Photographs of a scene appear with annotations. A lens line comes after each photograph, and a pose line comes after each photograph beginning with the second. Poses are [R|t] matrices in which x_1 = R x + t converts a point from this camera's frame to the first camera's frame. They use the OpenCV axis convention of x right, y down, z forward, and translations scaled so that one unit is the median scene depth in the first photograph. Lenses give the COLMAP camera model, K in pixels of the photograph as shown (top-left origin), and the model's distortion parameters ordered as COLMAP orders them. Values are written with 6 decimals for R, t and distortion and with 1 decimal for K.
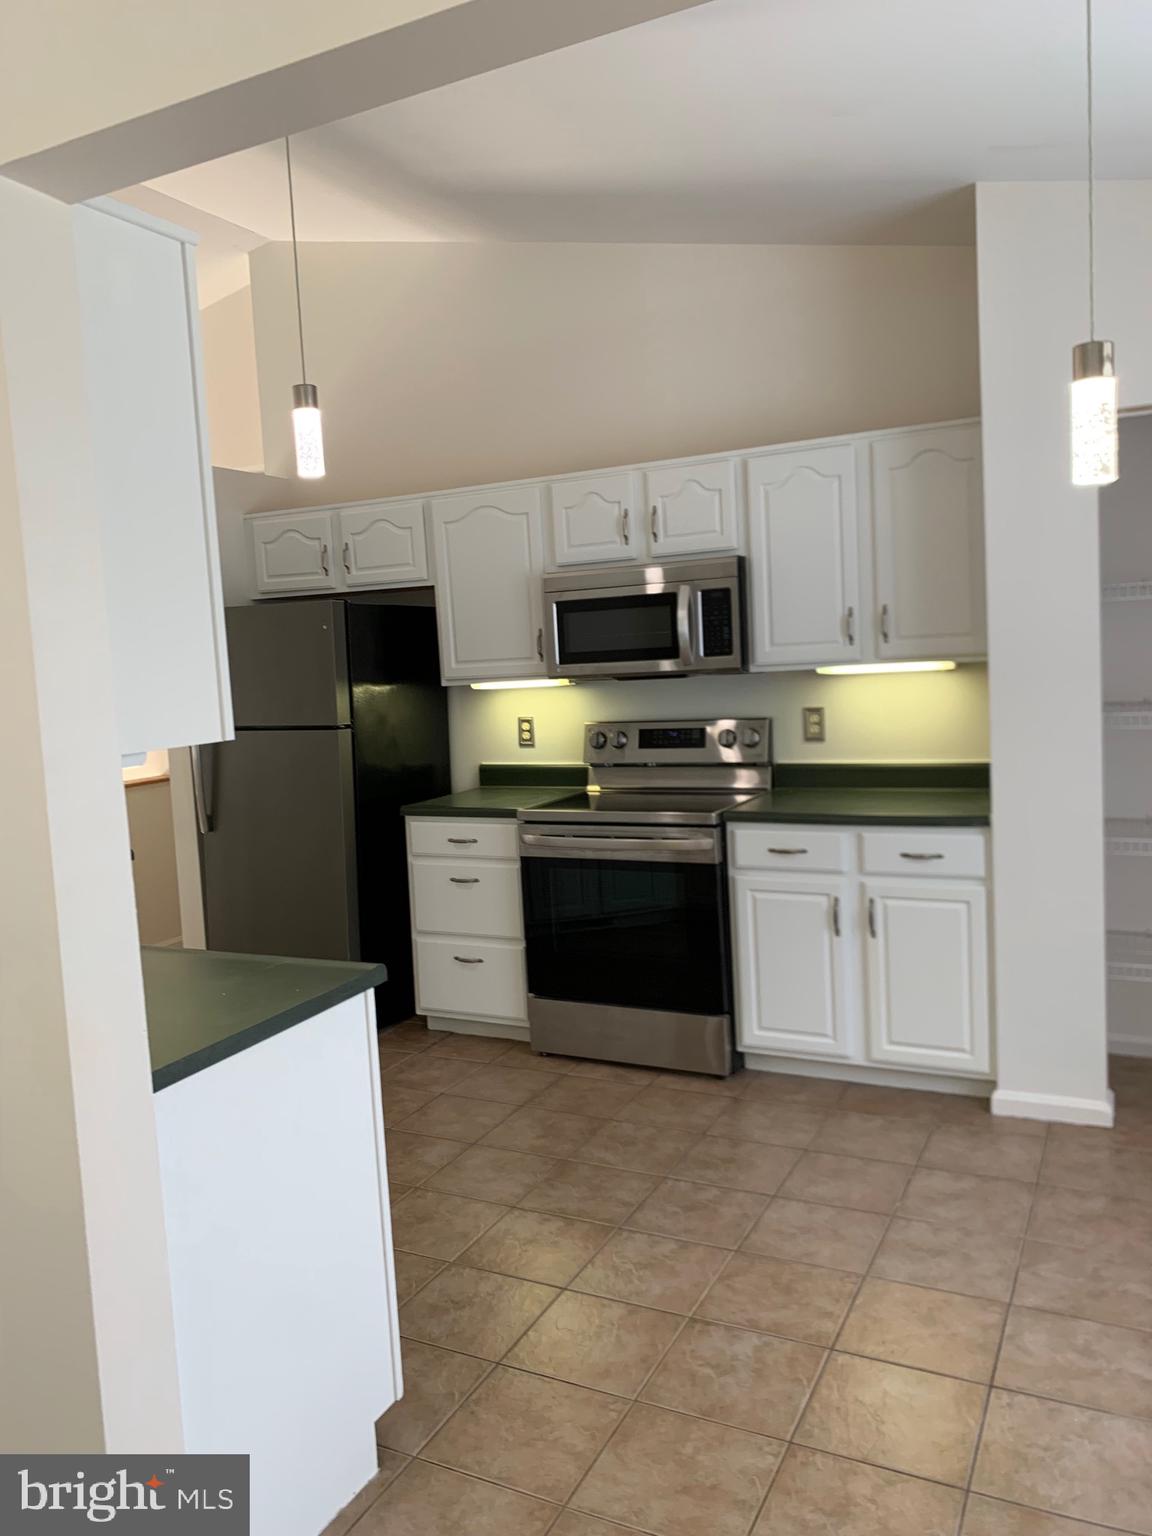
lens RADIAL K [[1182.8, 0, 556.6], [0, 1182.8, 750.3], [0, 0, 1]] dist [0.034494, -0.066096]
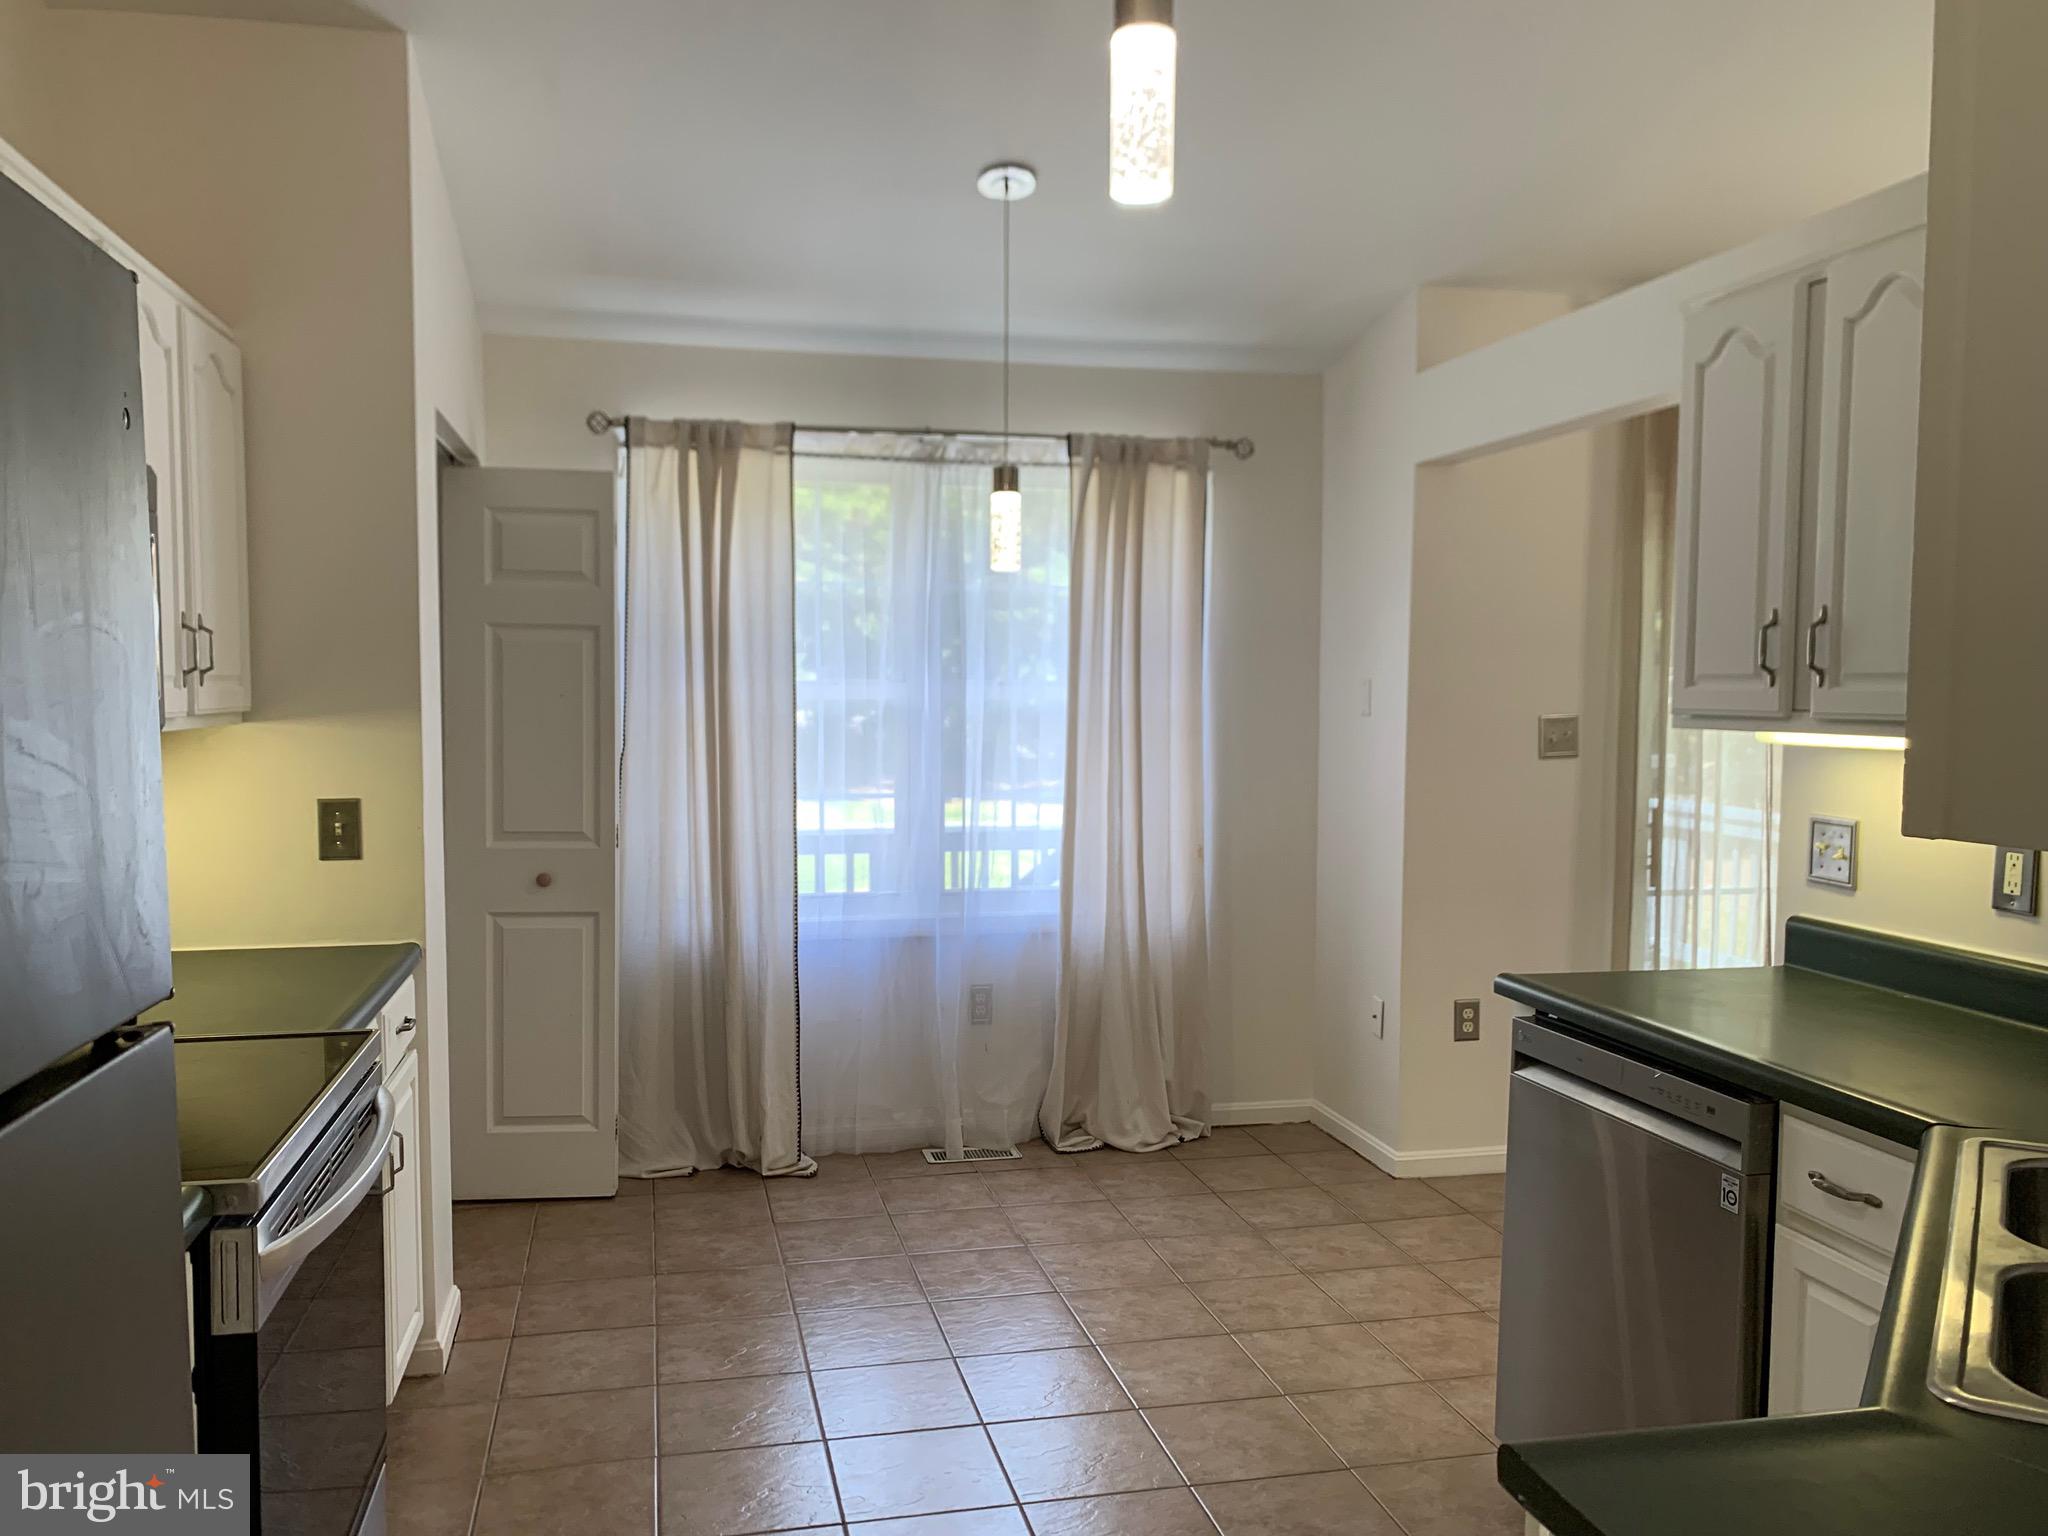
lens RADIAL K [[1577.1, 0, 1011.6], [0, 1577.1, 764.5], [0, 0, 1]] dist [0.034494, -0.066096]
pose [[-0.637471, 0.013718, 0.770352, -0.482586], [0.100494, 0.992781, 0.065481, -0.060552], [-0.763893, 0.119158, -0.634247, 1.128949]]
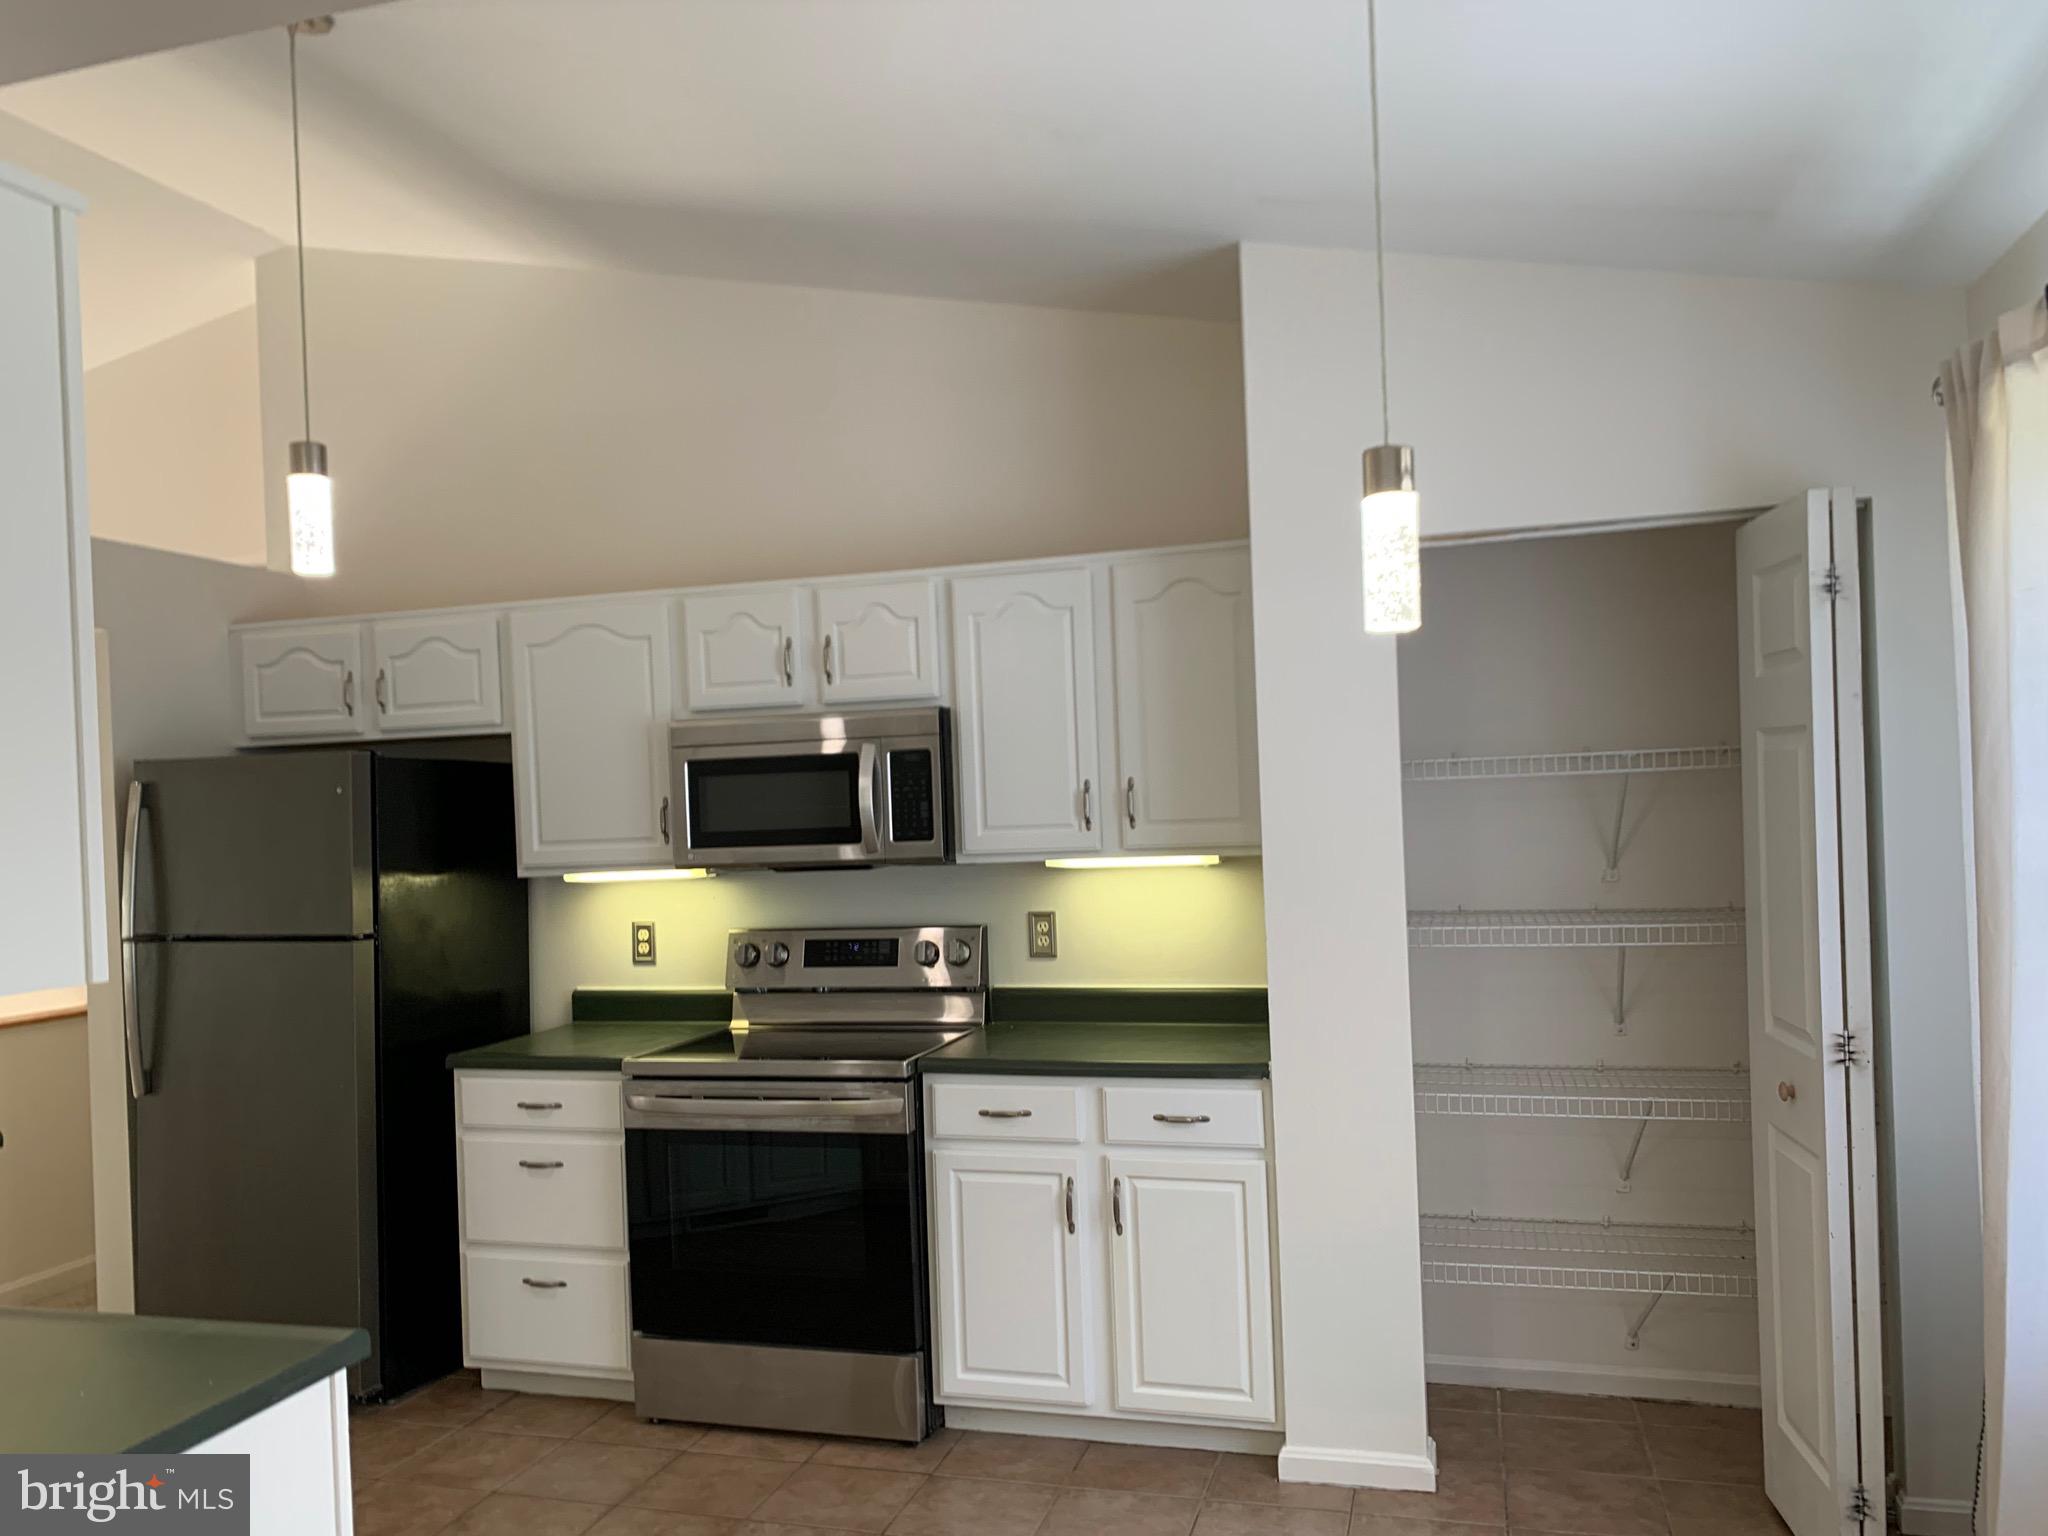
lens RADIAL K [[1577.1, 0, 1016.9], [0, 1577.1, 792.1], [0, 0, 1]] dist [0.034494, -0.066096]
pose [[0.981665, 0.020674, 0.189490, 0.014714], [-0.000825, 0.994552, -0.104236, -0.008738], [-0.190612, 0.102169, 0.976334, 0.036413]]
